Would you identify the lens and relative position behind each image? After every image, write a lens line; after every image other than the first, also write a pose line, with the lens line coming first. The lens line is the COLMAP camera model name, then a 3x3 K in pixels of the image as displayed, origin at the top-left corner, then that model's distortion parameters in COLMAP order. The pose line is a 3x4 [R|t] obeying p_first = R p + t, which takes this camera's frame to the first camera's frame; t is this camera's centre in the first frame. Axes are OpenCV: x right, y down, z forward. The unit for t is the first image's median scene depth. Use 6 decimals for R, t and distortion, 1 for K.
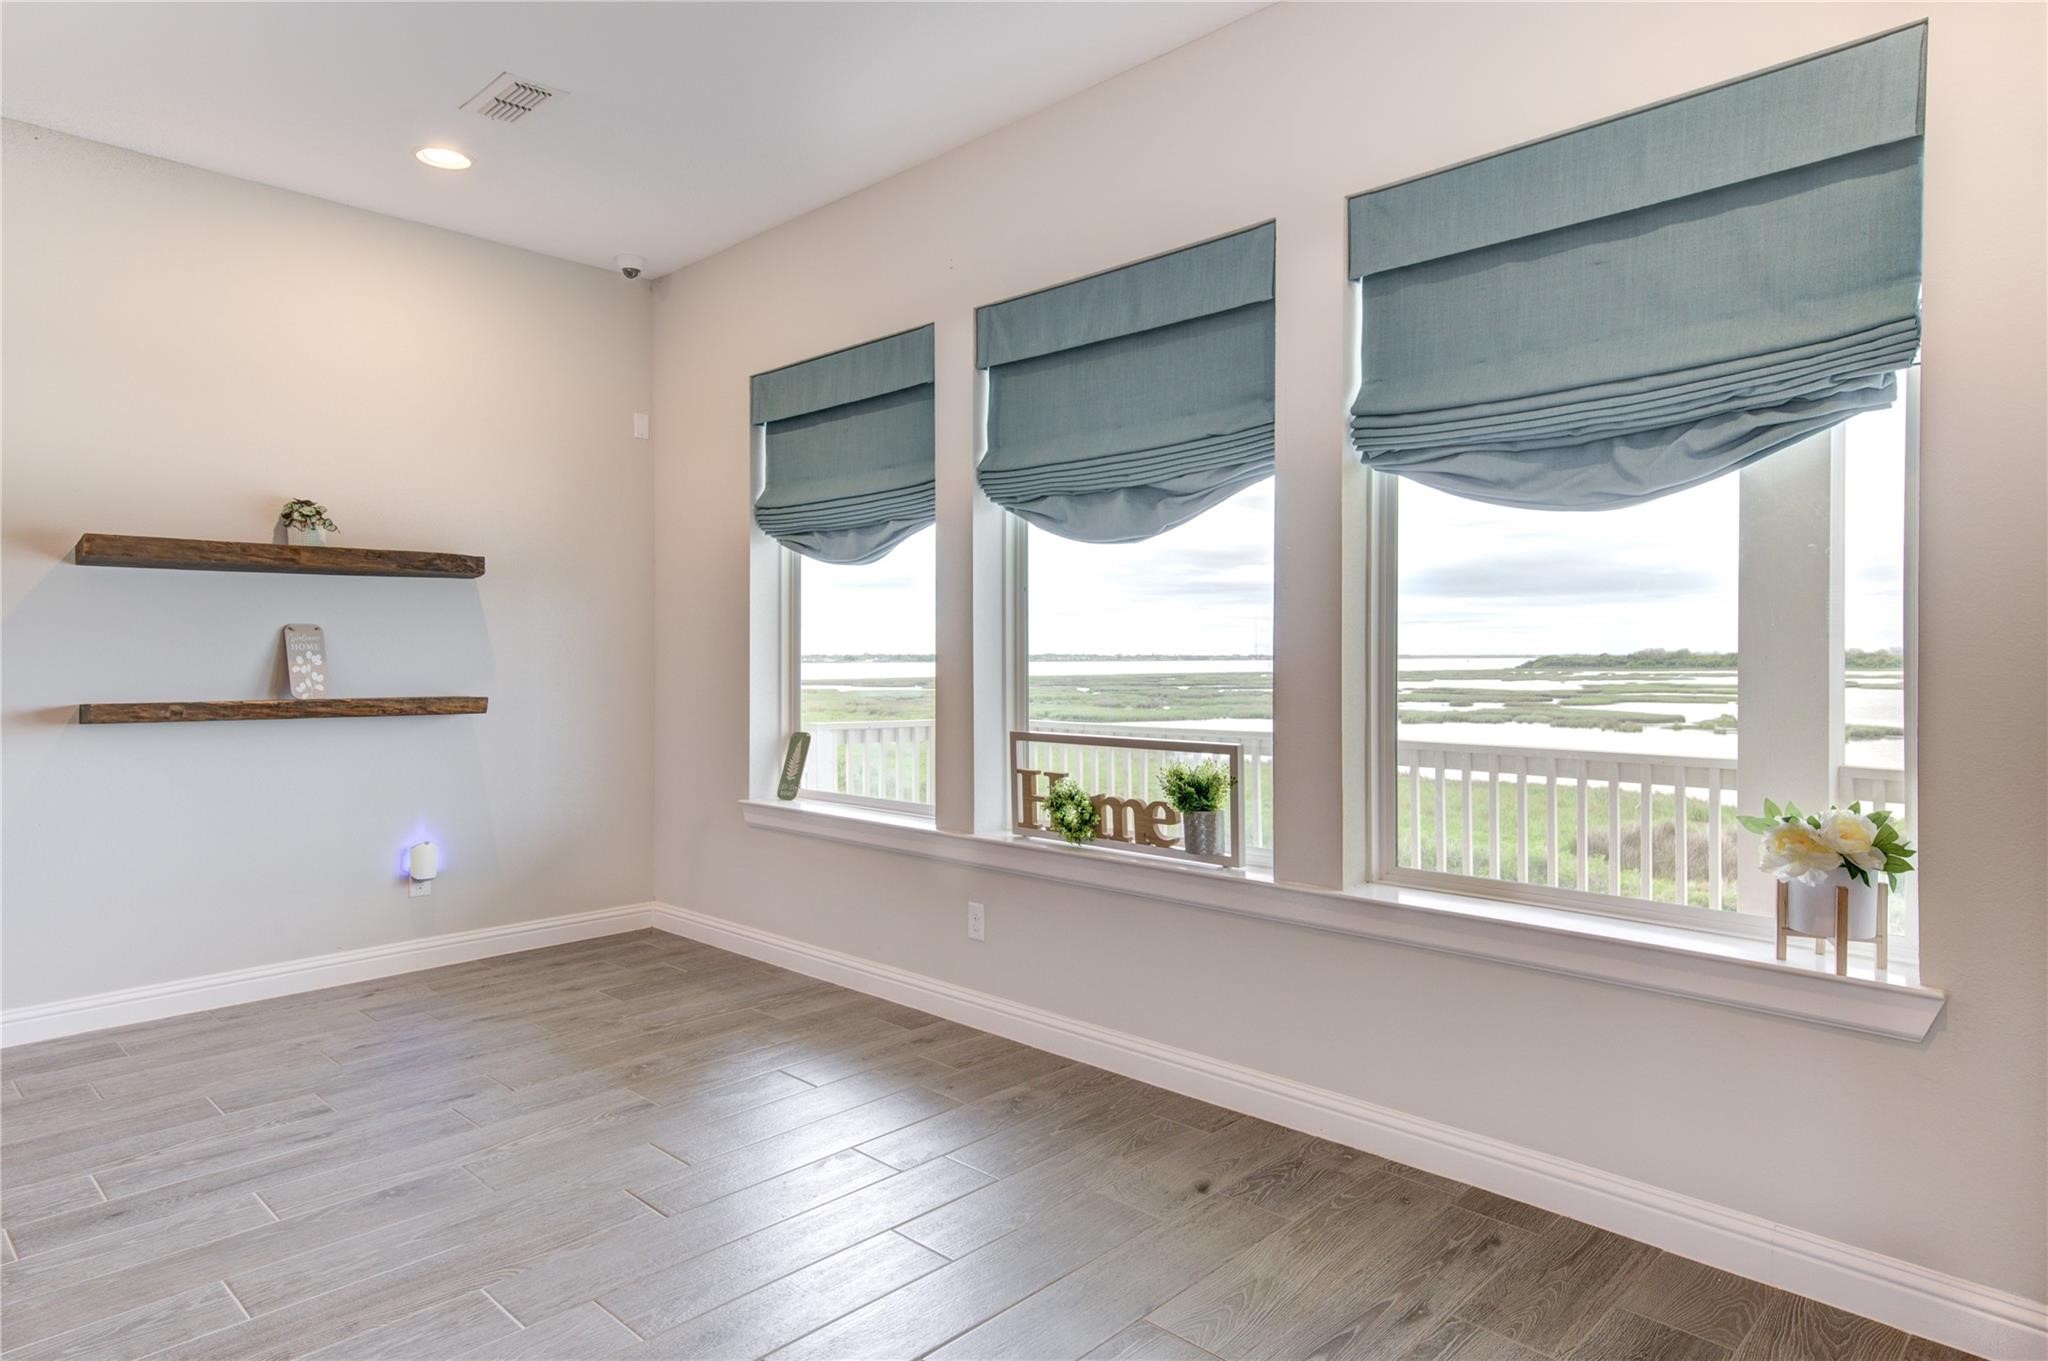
lens RADIAL K [[1179.8, 0, 1019.6], [0, 1179.8, 668.2], [0, 0, 1]] dist [0.039744, -0.000016]
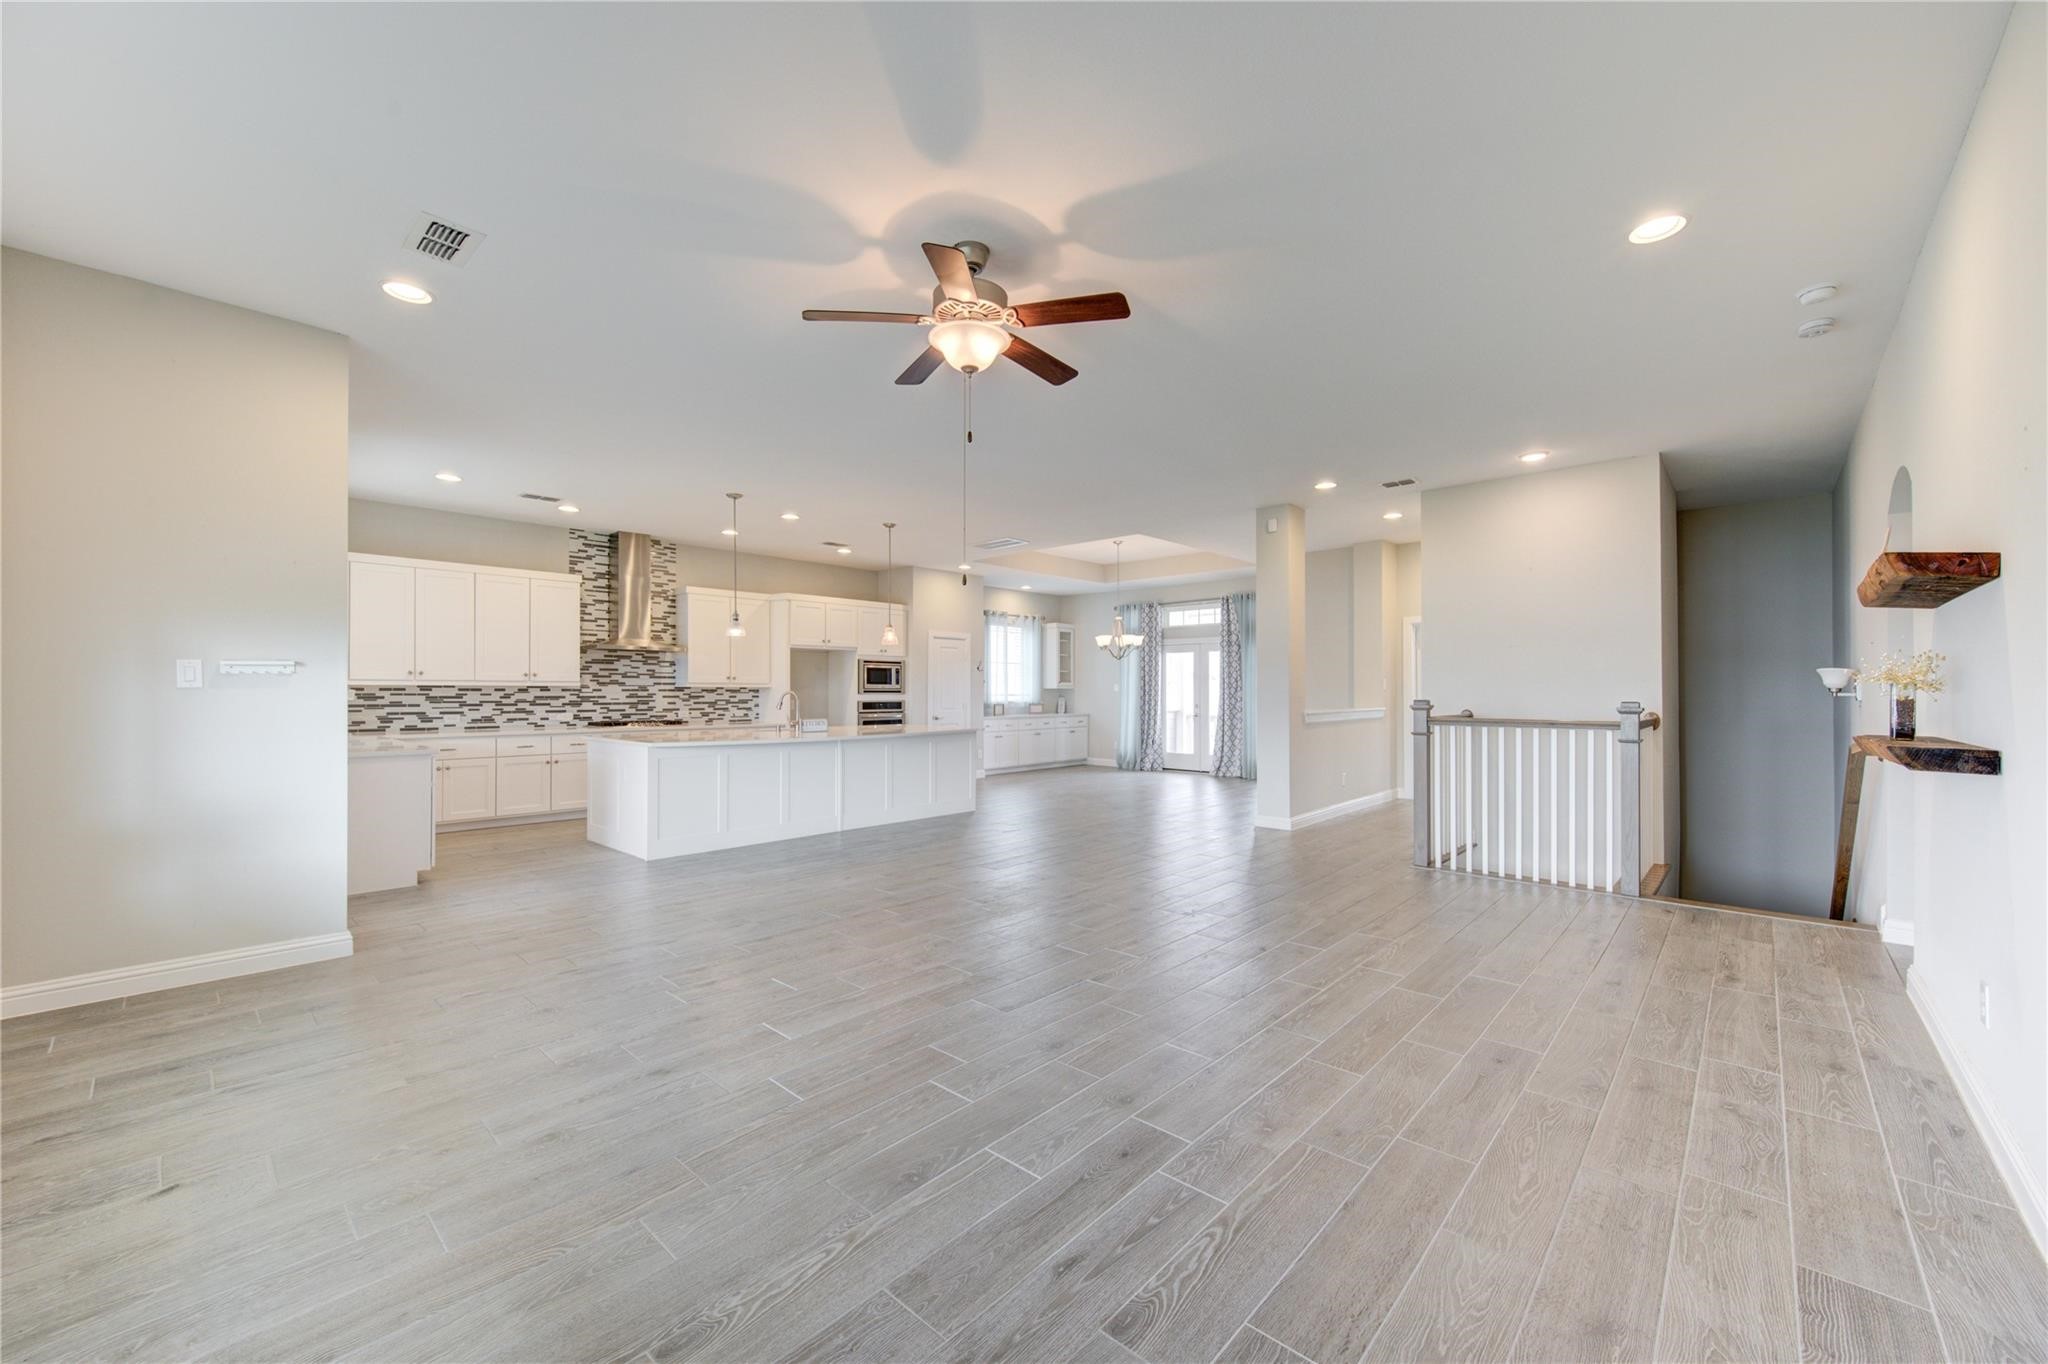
lens RADIAL K [[802.3, 0, 999.5], [0, 802.3, 686.9], [0, 0, 1]] dist [0.023117, 0.000028]
pose [[-0.999993, 0.003405, 0.001214, -0.447882], [0.003409, 0.999989, 0.003142, -0.013453], [-0.001204, 0.003146, -0.999994, 1.298759]]
